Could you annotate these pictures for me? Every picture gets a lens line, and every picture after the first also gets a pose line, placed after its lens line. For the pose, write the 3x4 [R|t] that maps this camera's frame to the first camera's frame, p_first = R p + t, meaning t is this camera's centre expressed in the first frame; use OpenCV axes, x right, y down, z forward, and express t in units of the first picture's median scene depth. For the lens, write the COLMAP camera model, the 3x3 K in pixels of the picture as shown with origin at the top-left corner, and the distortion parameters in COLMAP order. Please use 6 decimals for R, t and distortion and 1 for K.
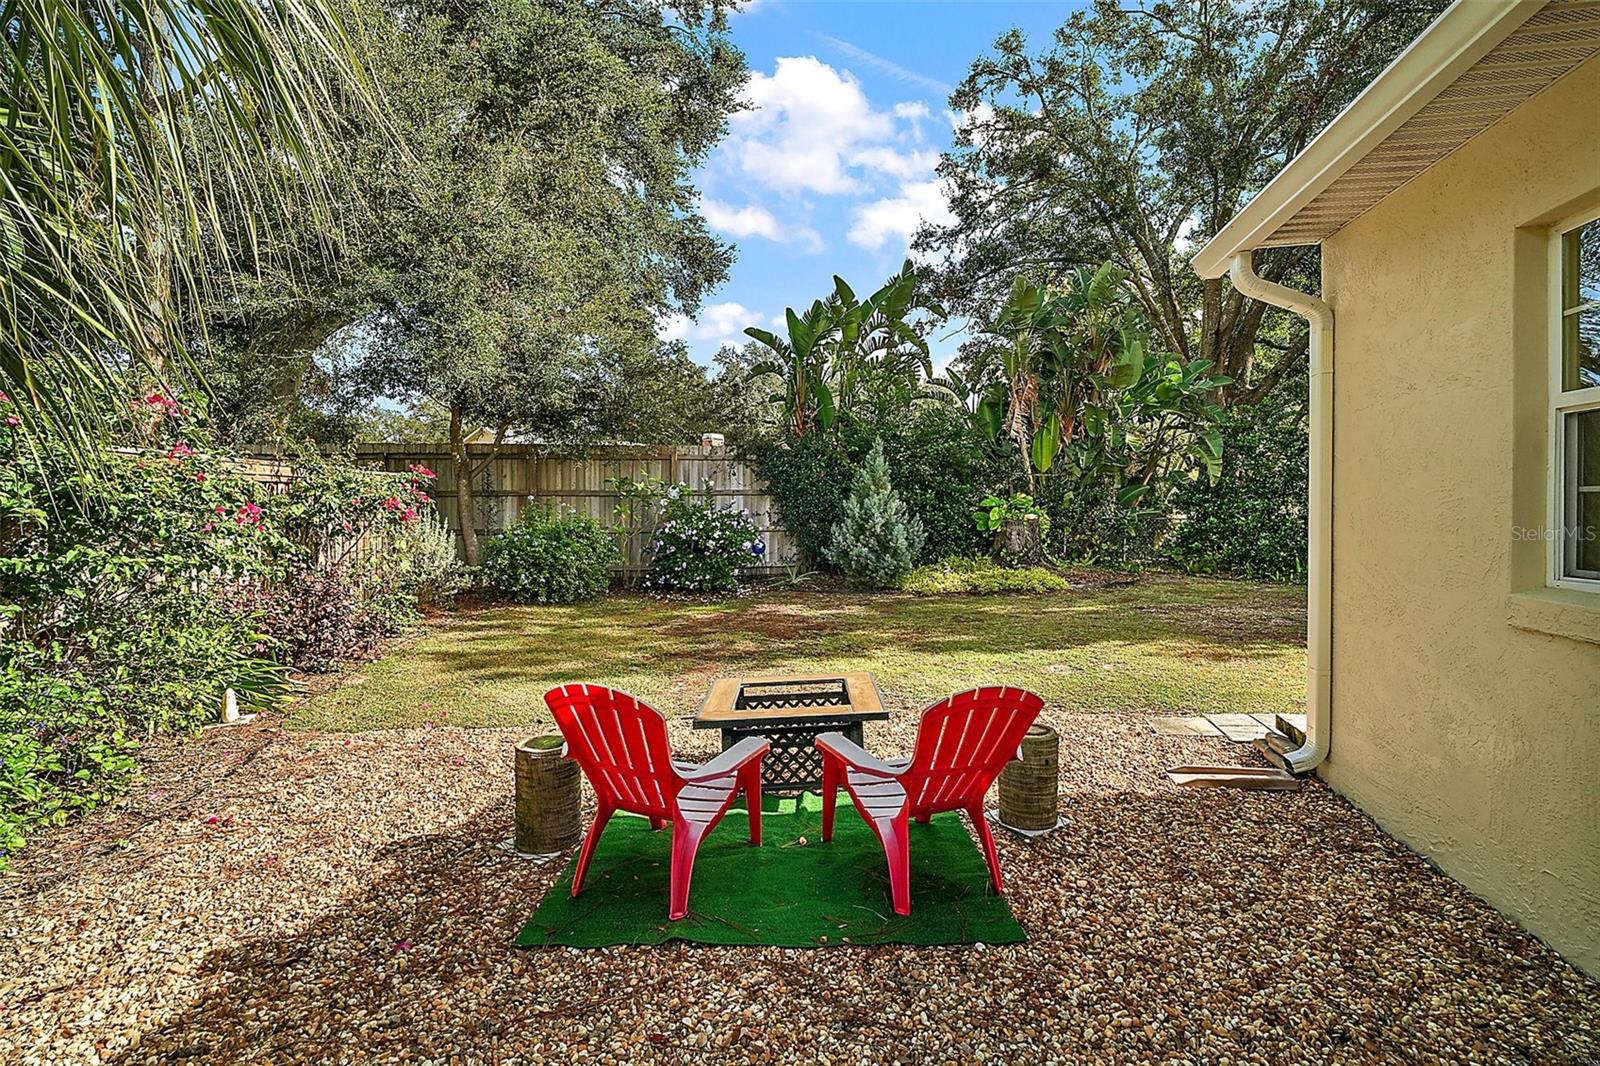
lens RADIAL K [[745.6, 0, 802.5], [0, 745.6, 502.4], [0, 0, 1]] dist [-0.001613, -0.000086]
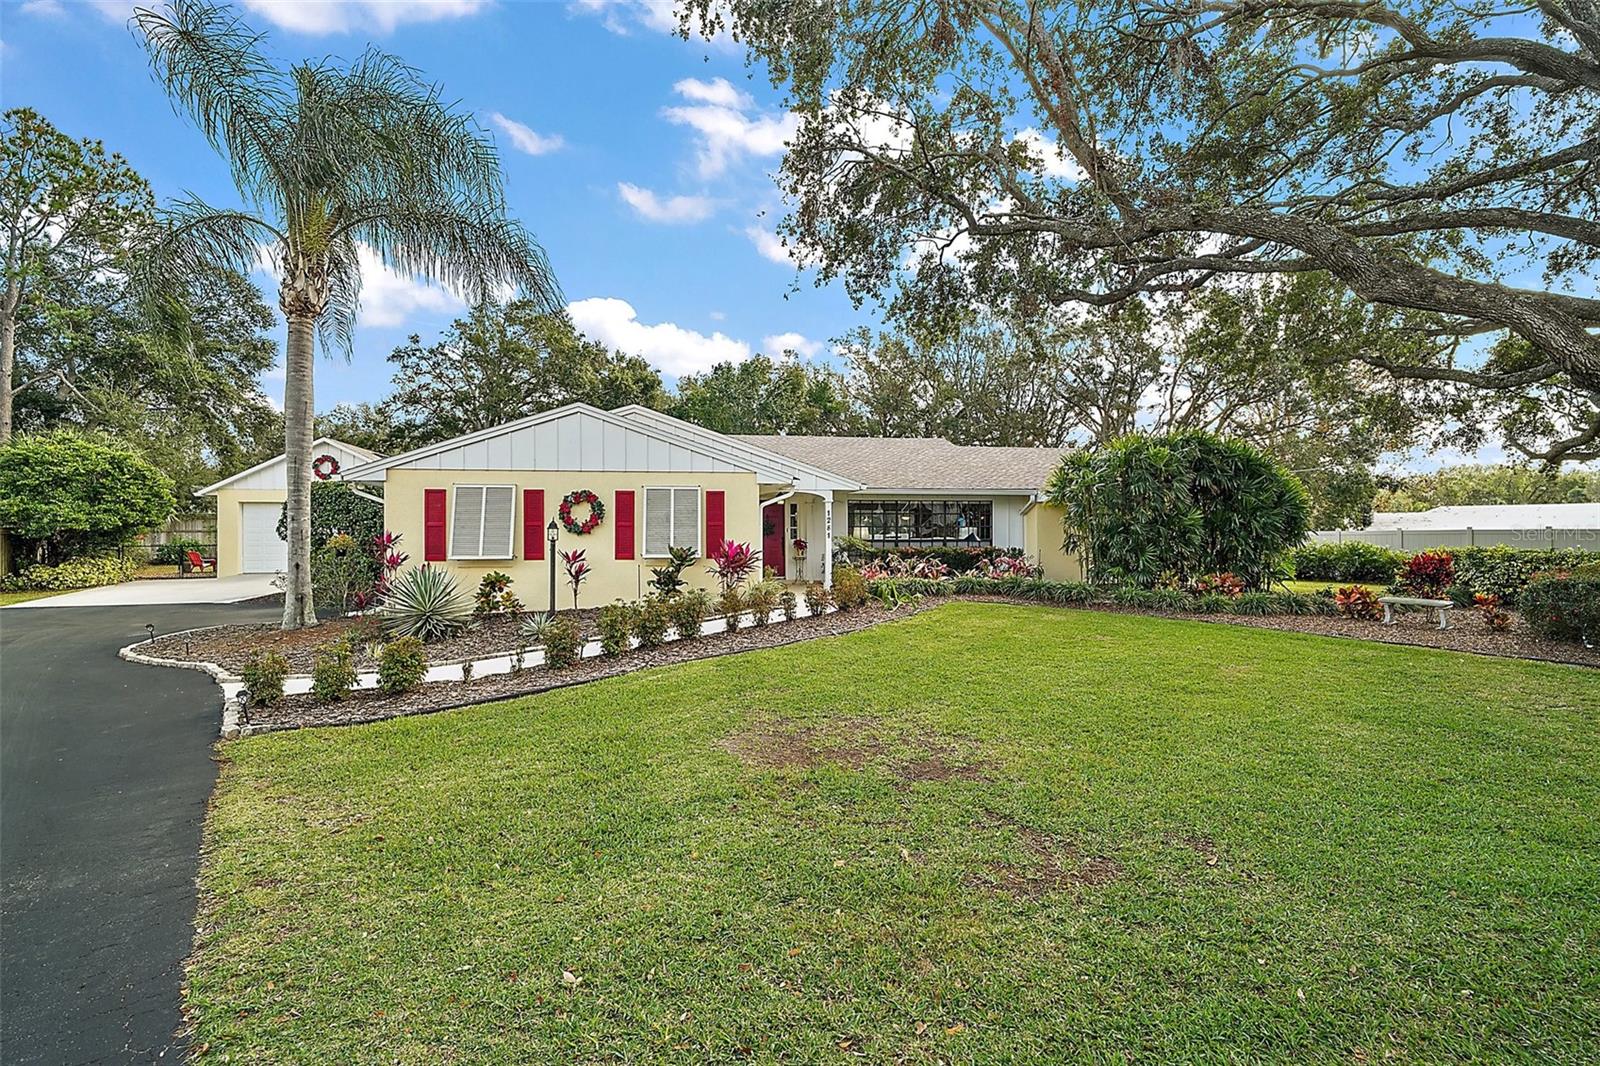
lens RADIAL K [[750.6, 0, 795.2], [0, 750.6, 526.4], [0, 0, 1]] dist [0.003058, 0.000038]
pose [[0.927850, -0.006057, 0.372903, 0.513378], [0.007779, 0.999965, -0.003115, -0.002435], [-0.372871, 0.005791, 0.927865, -1.685756]]
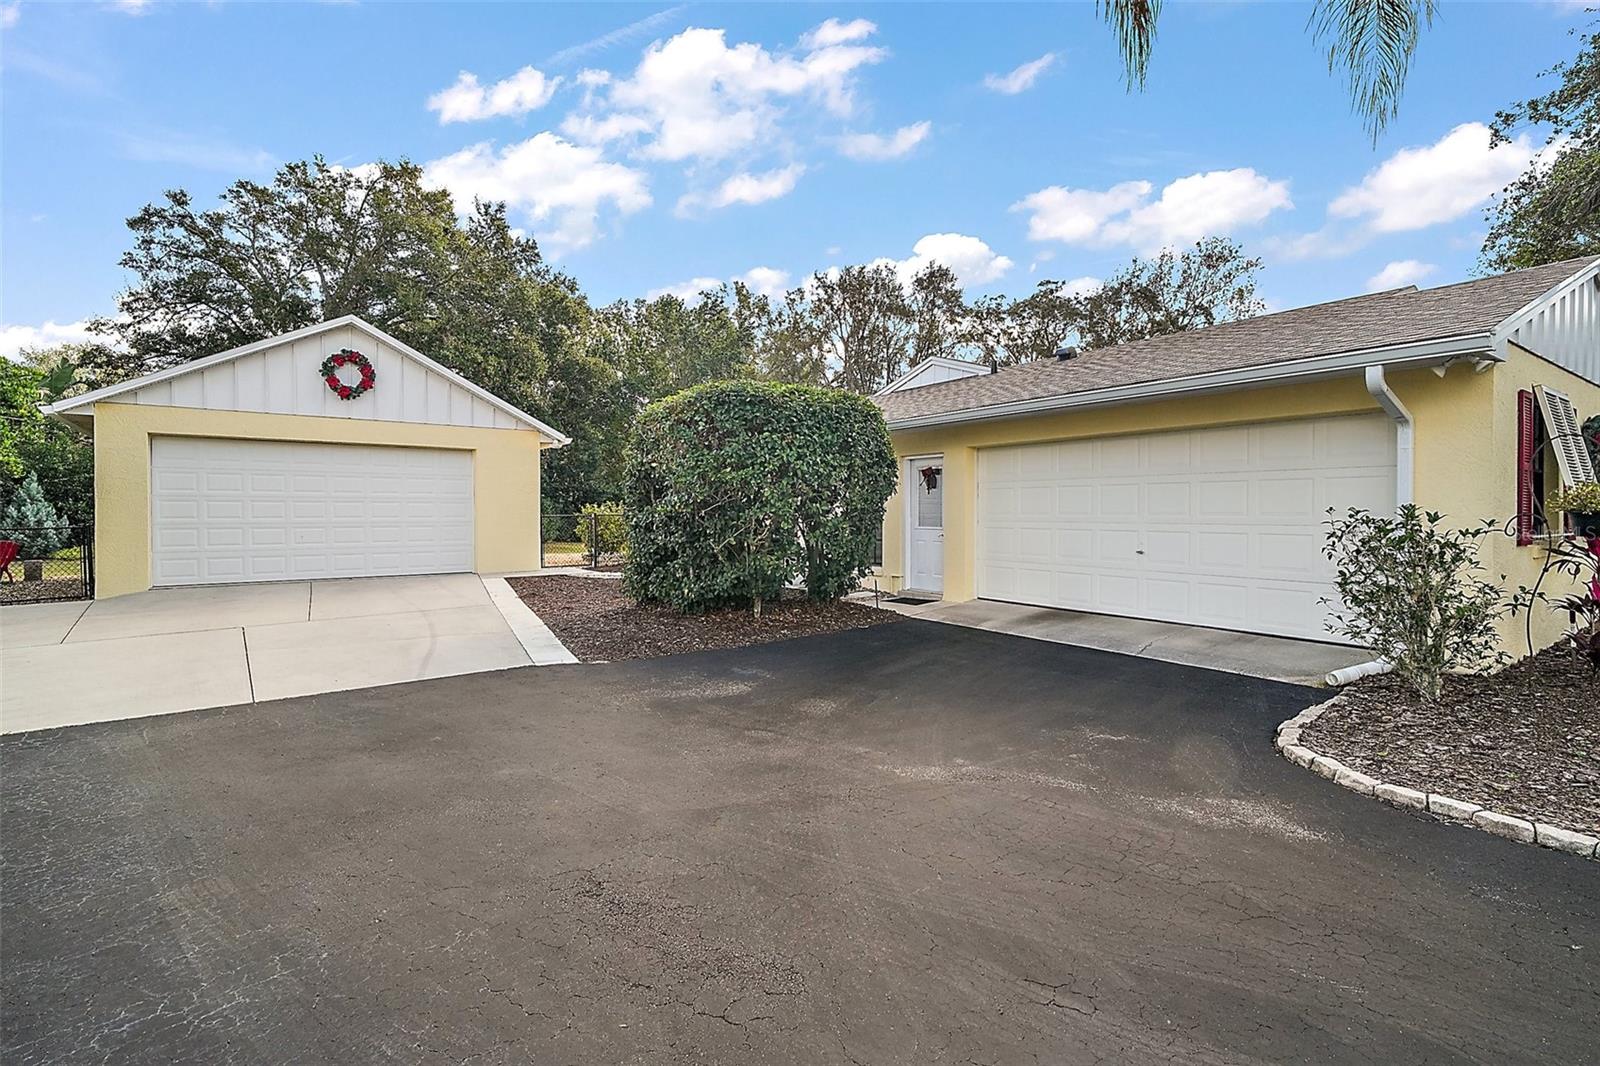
lens RADIAL K [[750.6, 0, 795.2], [0, 750.6, 526.4], [0, 0, 1]] dist [0.003058, 0.000038]
pose [[0.689711, -0.013916, 0.723951, 0.034612], [0.002114, 0.999850, 0.017205, 0.008581], [-0.724082, -0.010336, 0.689637, -0.920836]]
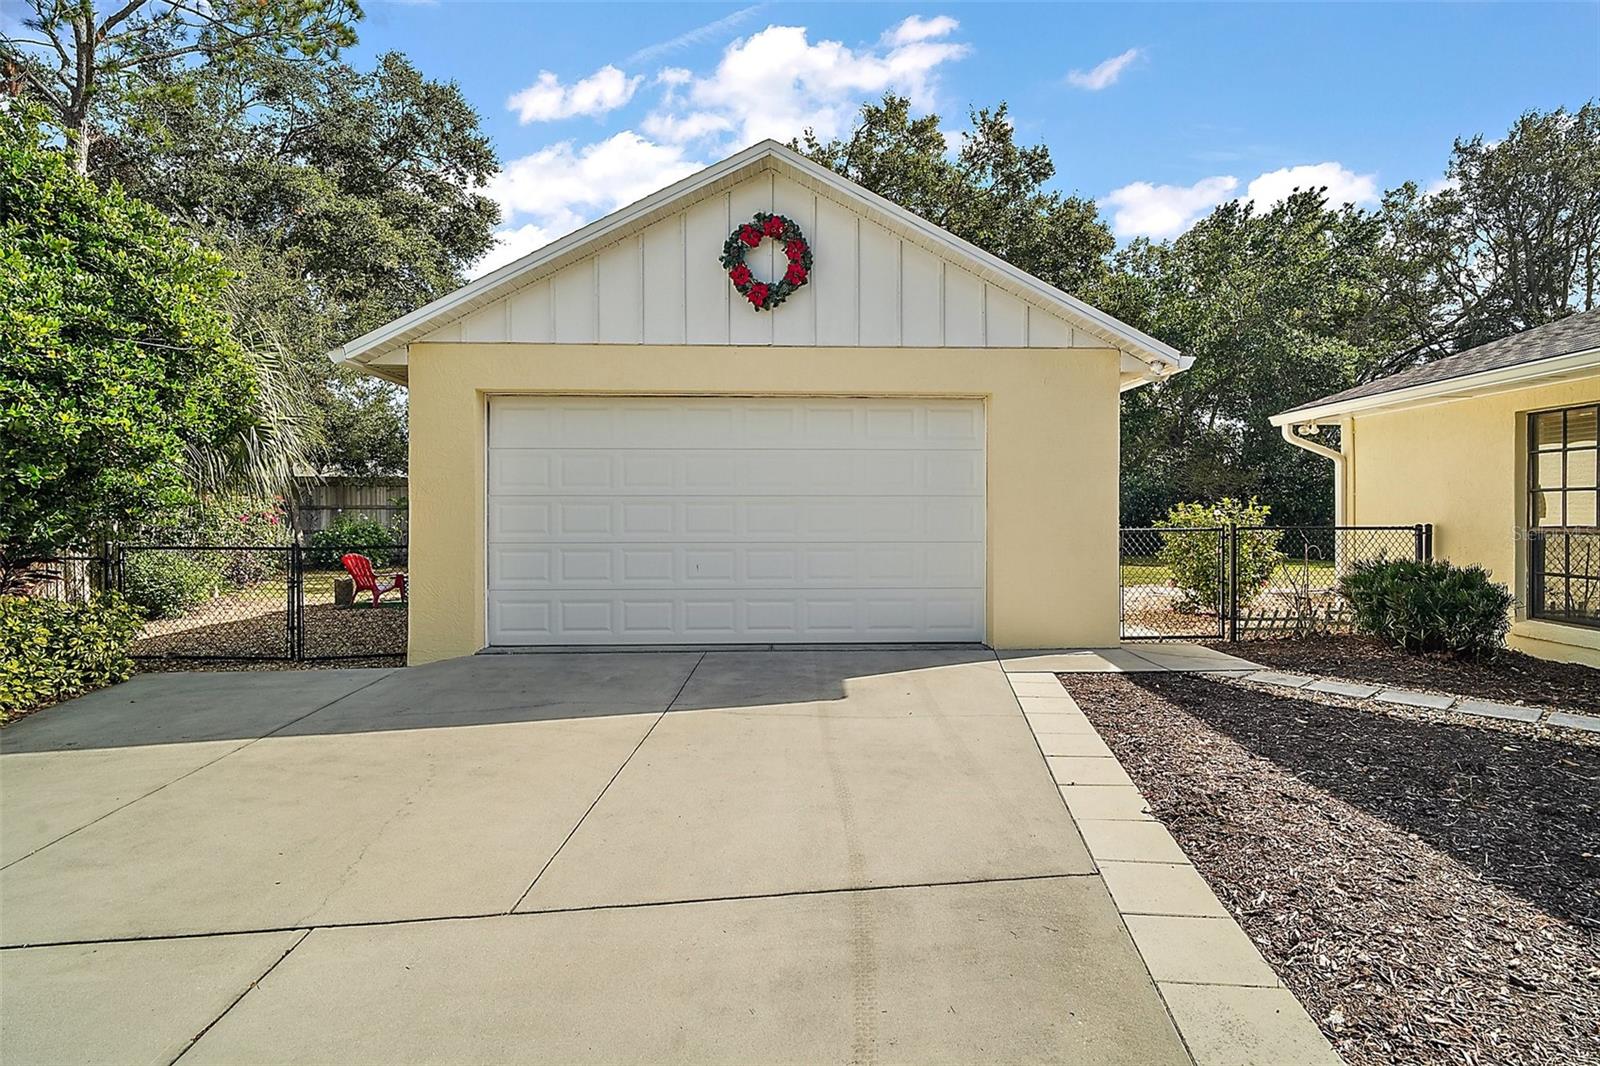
lens RADIAL K [[753.5, 0, 800.0], [0, 753.5, 515.1], [0, 0, 1]] dist [-0.002233, -0.000073]
pose [[0.979802, -0.006292, 0.199870, 0.189089], [0.005986, 0.999980, 0.002134, 0.002514], [-0.199880, -0.000894, 0.979820, -0.521710]]
